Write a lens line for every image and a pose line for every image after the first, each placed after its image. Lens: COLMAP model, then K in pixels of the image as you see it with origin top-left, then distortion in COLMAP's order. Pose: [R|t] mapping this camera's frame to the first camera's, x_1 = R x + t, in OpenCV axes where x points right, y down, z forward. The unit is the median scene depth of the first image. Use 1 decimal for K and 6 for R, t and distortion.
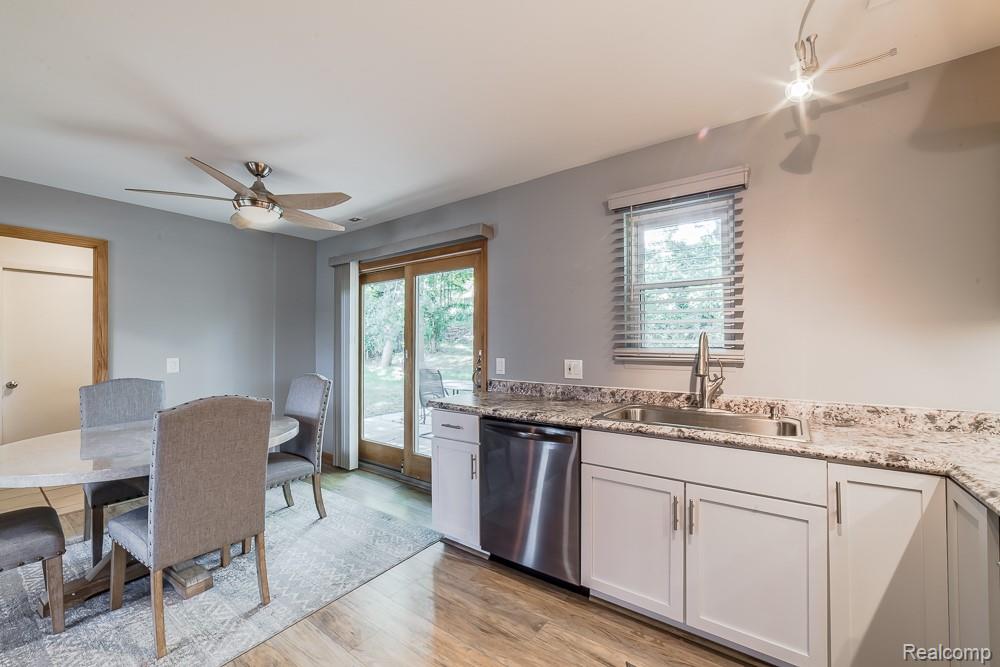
lens RADIAL K [[388.1, 0, 501.5], [0, 388.1, 336.5], [0, 0, 1]] dist [-0.011791, 0.001860]
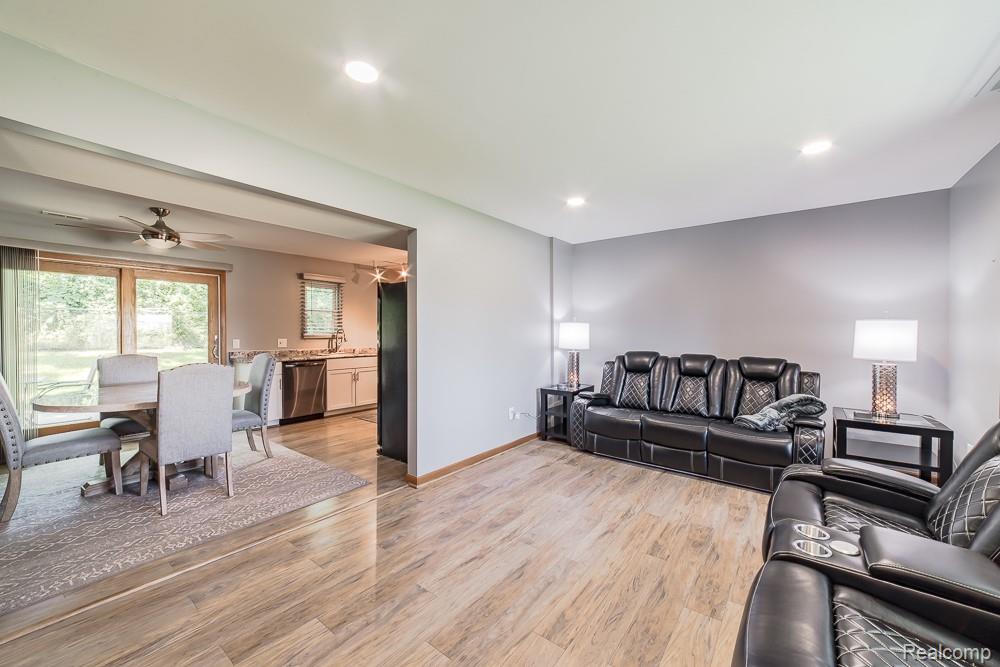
lens RADIAL K [[388.1, 0, 502.9], [0, 388.1, 335.7], [0, 0, 1]] dist [-0.011791, 0.001860]
pose [[0.050042, -0.007921, 0.998716, -1.824788], [-0.018598, 0.999788, 0.008861, -0.002994], [-0.998574, -0.019018, 0.049884, -0.357551]]
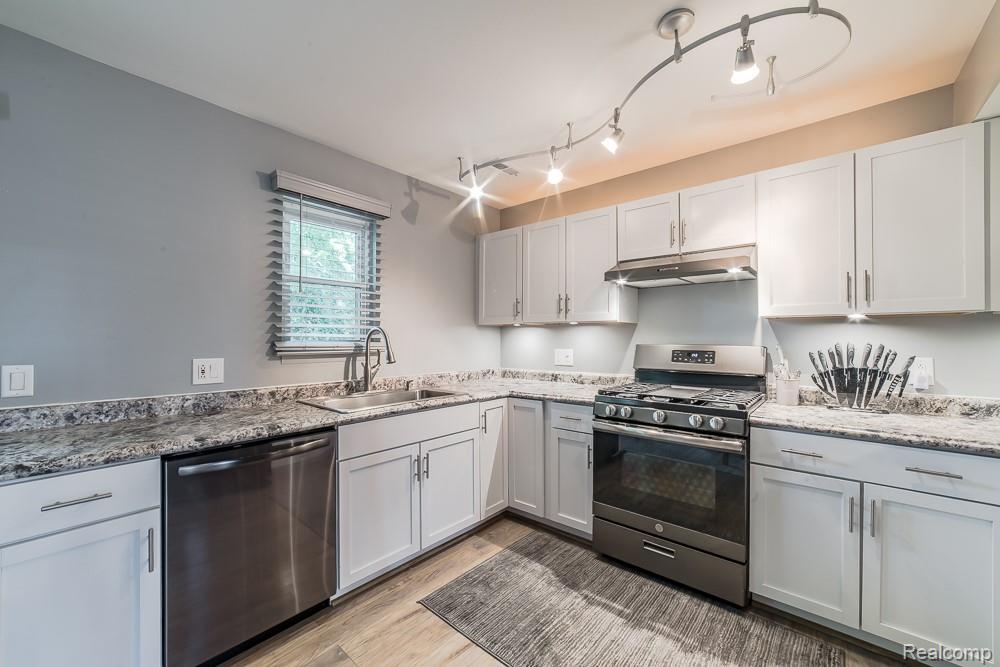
lens RADIAL K [[388.1, 0, 503.7], [0, 388.1, 335.0], [0, 0, 1]] dist [-0.011791, 0.001860]
pose [[0.097401, 0.008108, 0.995212, -0.459628], [-0.020275, 0.999775, -0.006161, 0.006454], [-0.995039, -0.019578, 0.097543, 0.330165]]
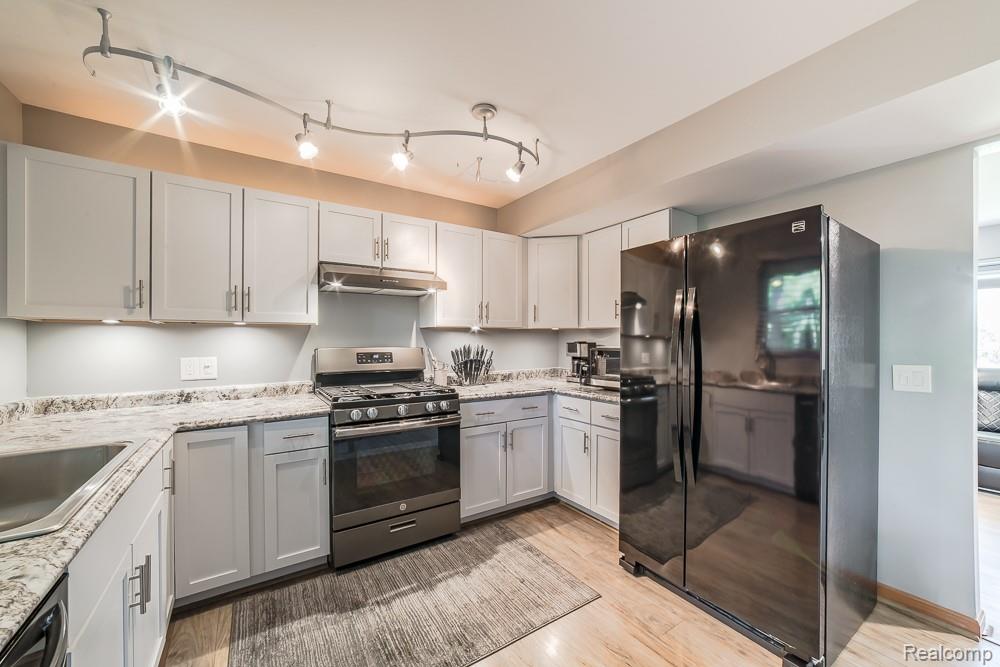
lens RADIAL K [[388.1, 0, 503.7], [0, 388.1, 338.5], [0, 0, 1]] dist [-0.011791, 0.001860]
pose [[-0.928817, 0.004335, 0.370512, -0.223143], [-0.005079, 0.999689, -0.024428, 0.013905], [-0.370503, -0.024571, -0.928506, 0.796668]]
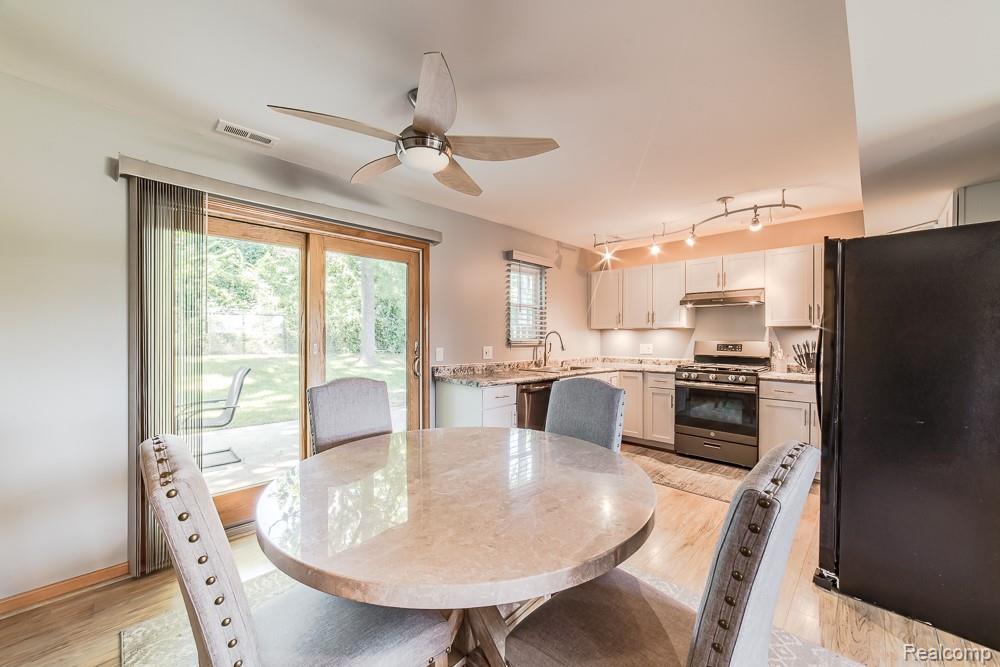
lens RADIAL K [[388.1, 0, 510.8], [0, 388.1, 335.8], [0, 0, 1]] dist [-0.011791, 0.001860]
pose [[0.139249, 0.003494, 0.990251, -1.201488], [-0.023001, 0.999735, -0.000293, 0.014419], [-0.989990, -0.022736, 0.139292, 0.640916]]
